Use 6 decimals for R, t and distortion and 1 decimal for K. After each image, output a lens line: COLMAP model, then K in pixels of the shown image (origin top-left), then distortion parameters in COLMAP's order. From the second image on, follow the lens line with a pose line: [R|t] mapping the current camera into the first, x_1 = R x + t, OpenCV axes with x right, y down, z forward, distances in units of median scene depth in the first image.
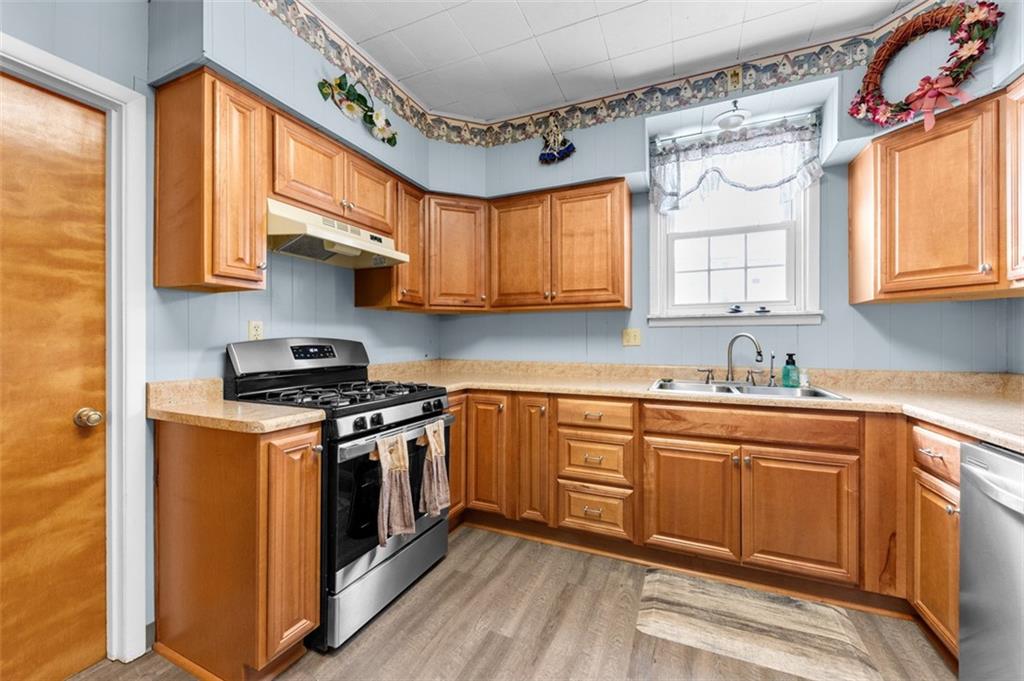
lens RADIAL K [[404.6, 0, 509.1], [0, 404.6, 339.2], [0, 0, 1]] dist [-0.004179, -0.000764]
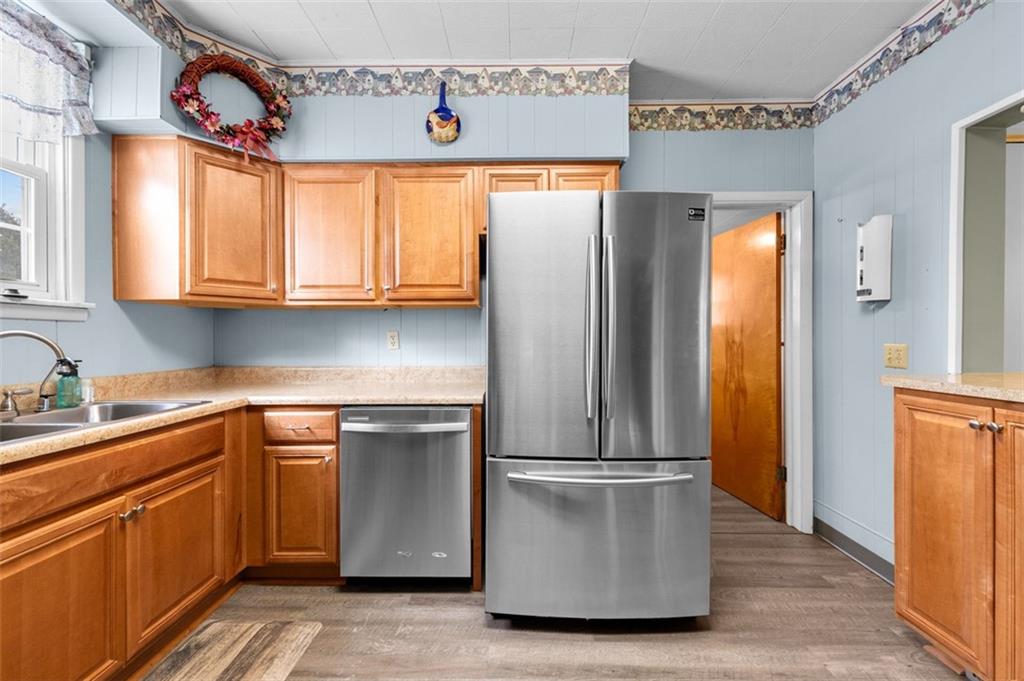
lens RADIAL K [[404.6, 0, 509.4], [0, 404.6, 340.1], [0, 0, 1]] dist [-0.004179, -0.000764]
pose [[-0.402358, -0.001637, 0.915481, -0.334215], [0.001914, 0.999995, 0.002629, -0.001270], [-0.915481, 0.002810, -0.402352, 0.707489]]
